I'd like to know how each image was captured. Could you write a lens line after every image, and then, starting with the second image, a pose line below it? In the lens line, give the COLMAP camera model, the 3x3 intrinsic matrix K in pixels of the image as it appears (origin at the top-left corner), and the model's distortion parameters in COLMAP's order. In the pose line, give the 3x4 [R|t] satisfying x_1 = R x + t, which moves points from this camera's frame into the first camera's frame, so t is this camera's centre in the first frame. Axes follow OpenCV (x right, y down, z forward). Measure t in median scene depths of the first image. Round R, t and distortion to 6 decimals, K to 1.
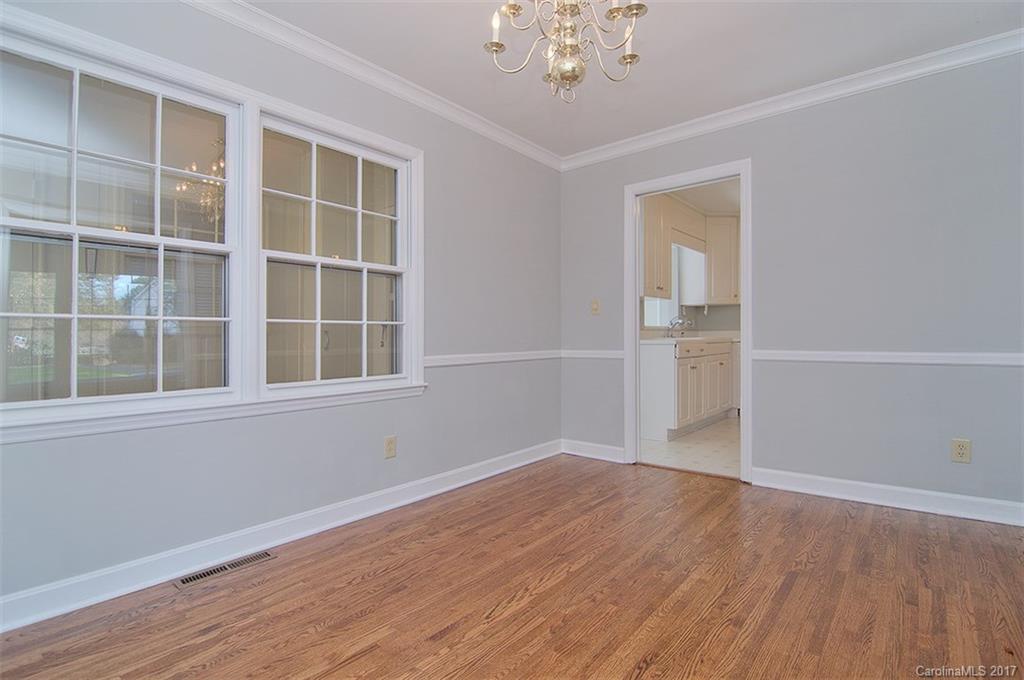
lens RADIAL K [[504.3, 0, 512.6], [0, 504.3, 334.9], [0, 0, 1]] dist [-0.000784, -0.011463]
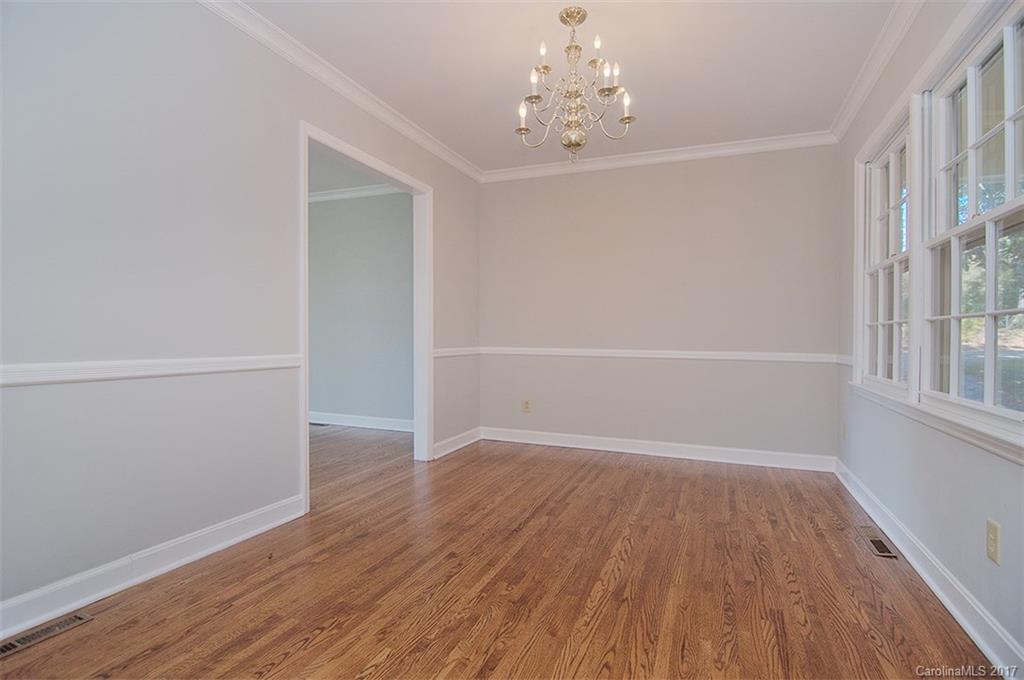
lens RADIAL K [[504.3, 0, 512.6], [0, 504.3, 334.9], [0, 0, 1]] dist [-0.000784, -0.011463]
pose [[-0.955248, -0.001345, -0.295804, 0.582346], [0.000294, 0.999985, -0.005495, 0.008485], [0.295807, -0.005336, -0.955233, 1.956045]]
